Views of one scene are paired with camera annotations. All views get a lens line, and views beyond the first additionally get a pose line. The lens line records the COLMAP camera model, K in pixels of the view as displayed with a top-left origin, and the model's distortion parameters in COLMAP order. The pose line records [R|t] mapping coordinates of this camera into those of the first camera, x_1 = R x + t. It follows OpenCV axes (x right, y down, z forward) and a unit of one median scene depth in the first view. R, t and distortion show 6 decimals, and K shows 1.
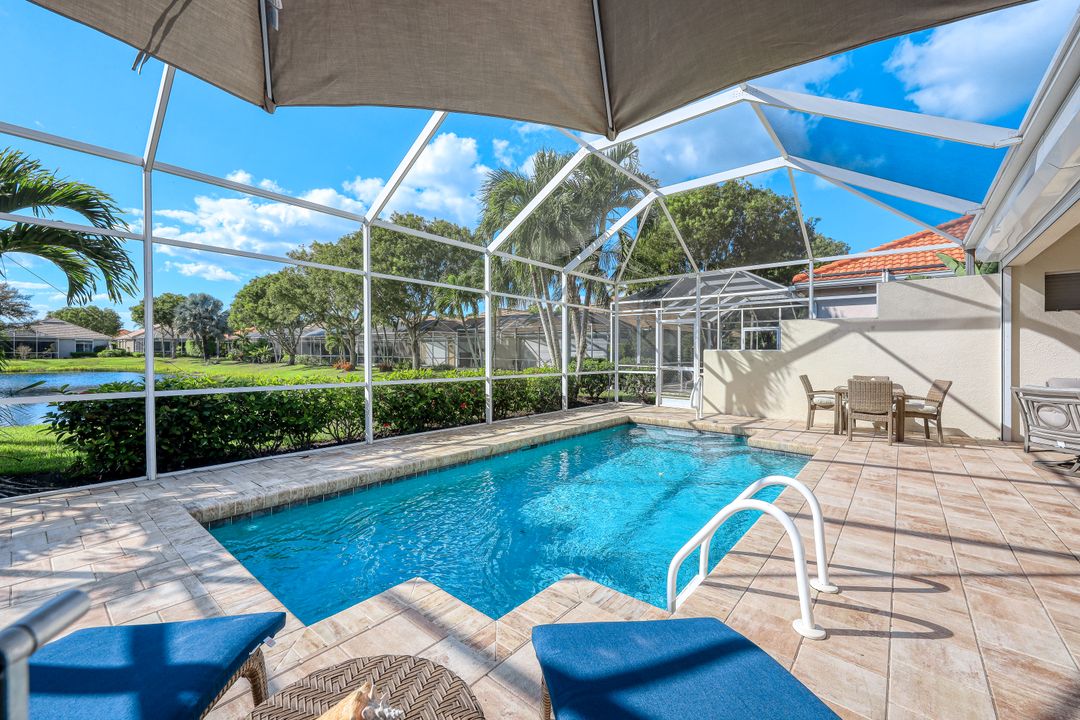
lens RADIAL K [[439.4, 0, 549.2], [0, 439.4, 353.1], [0, 0, 1]] dist [0.000905, 0.000332]
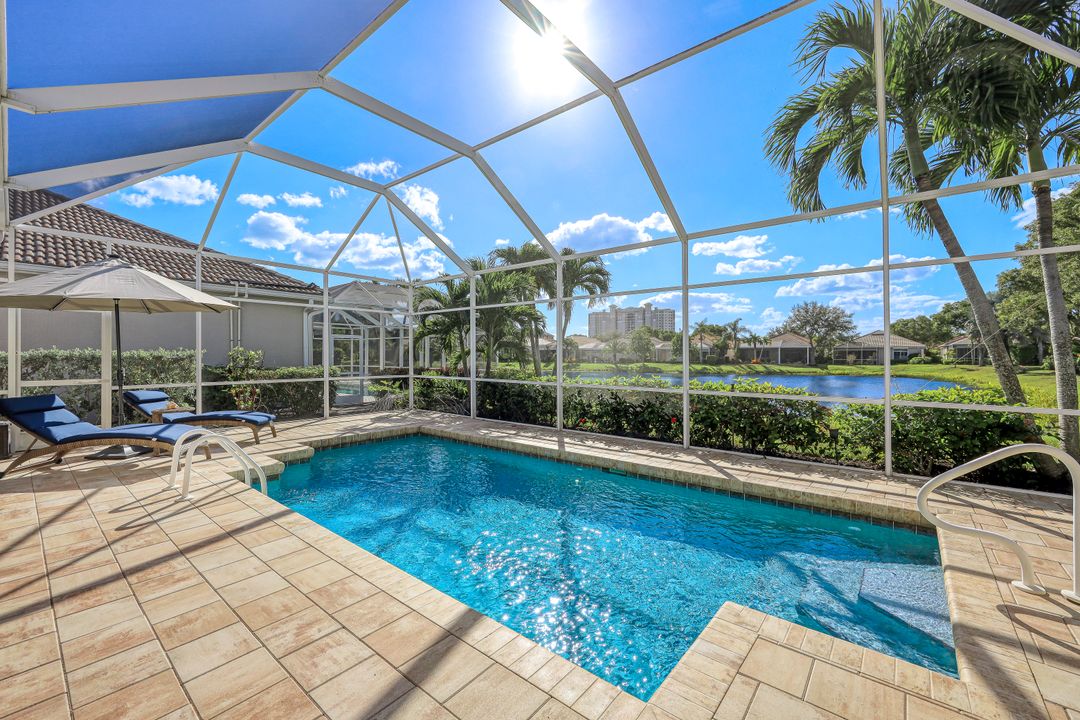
lens RADIAL K [[439.4, 0, 522.2], [0, 439.4, 363.2], [0, 0, 1]] dist [0.000905, 0.000332]
pose [[-0.036593, 0.007988, -0.999298, 0.682672], [-0.001180, 0.999967, 0.008036, -0.002962], [0.999330, 0.001473, -0.036582, 0.709285]]
